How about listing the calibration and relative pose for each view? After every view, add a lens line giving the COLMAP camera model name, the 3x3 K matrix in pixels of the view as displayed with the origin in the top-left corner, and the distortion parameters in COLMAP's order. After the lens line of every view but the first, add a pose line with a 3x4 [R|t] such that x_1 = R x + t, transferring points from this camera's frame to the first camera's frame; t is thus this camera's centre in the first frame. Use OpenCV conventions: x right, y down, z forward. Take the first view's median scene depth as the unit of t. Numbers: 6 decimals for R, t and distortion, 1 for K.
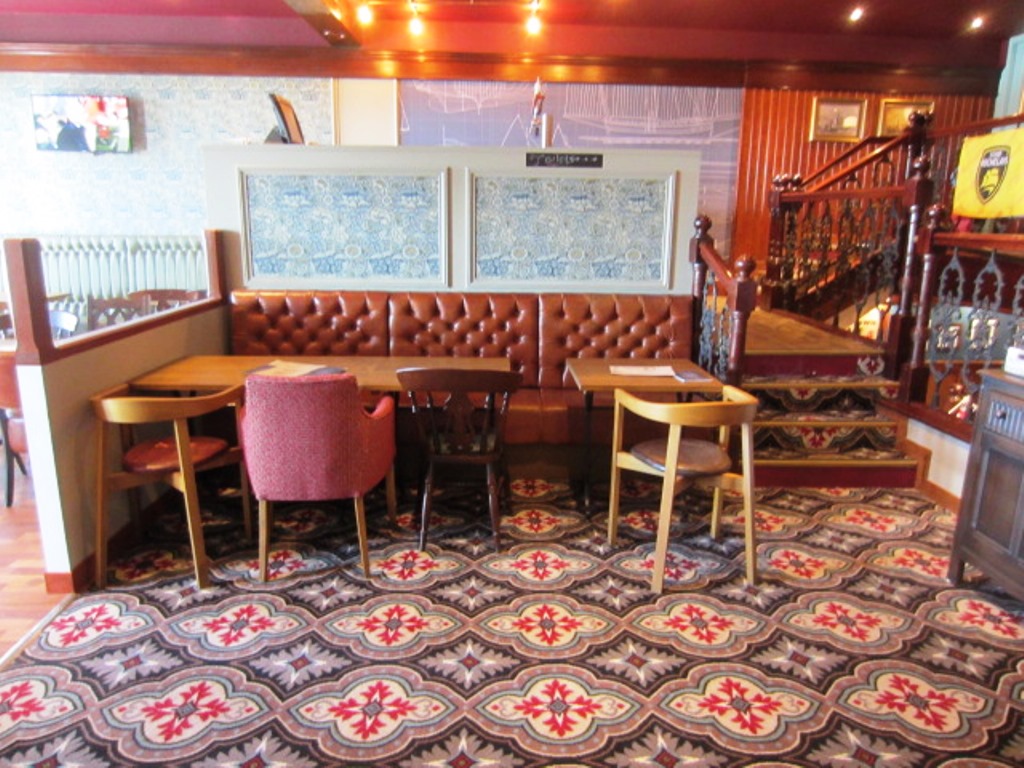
lens RADIAL K [[726.0, 0, 512.0], [0, 726.0, 384.0], [0, 0, 1]] dist [-0.037765, 0.002032]
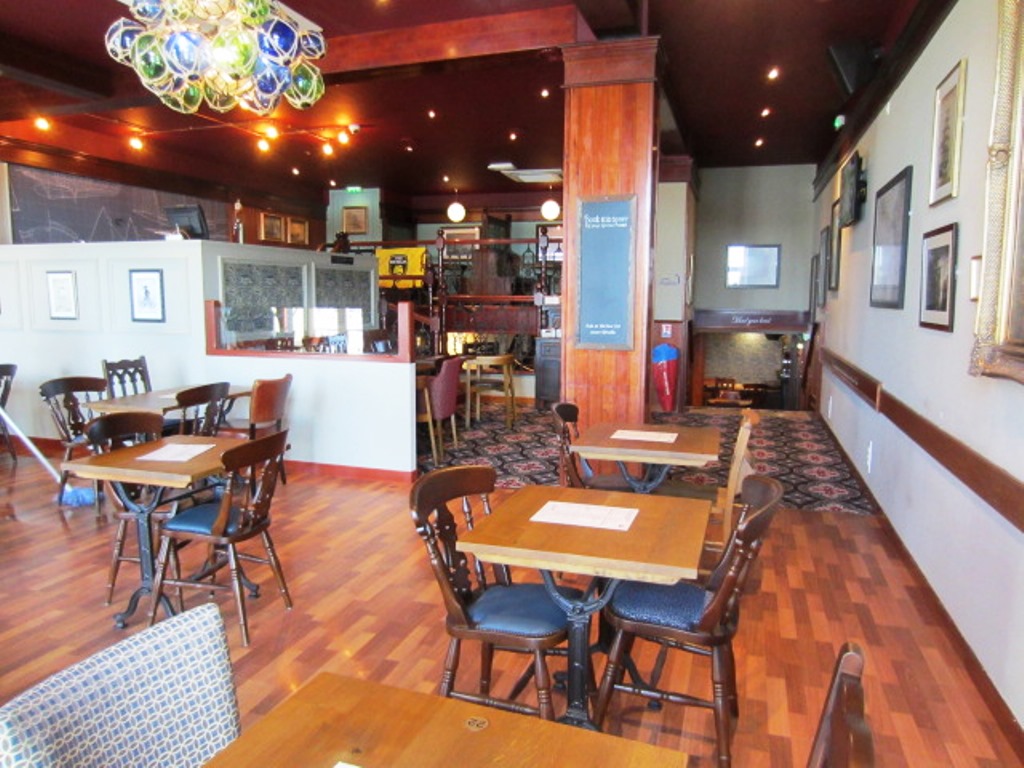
lens RADIAL K [[726.0, 0, 512.0], [0, 726.0, 384.0], [0, 0, 1]] dist [-0.037765, 0.002032]
pose [[0.346020, -0.123421, 0.930074, -1.202899], [0.204918, 0.977318, 0.053454, -0.009056], [-0.915576, 0.172092, 0.363463, -0.010758]]
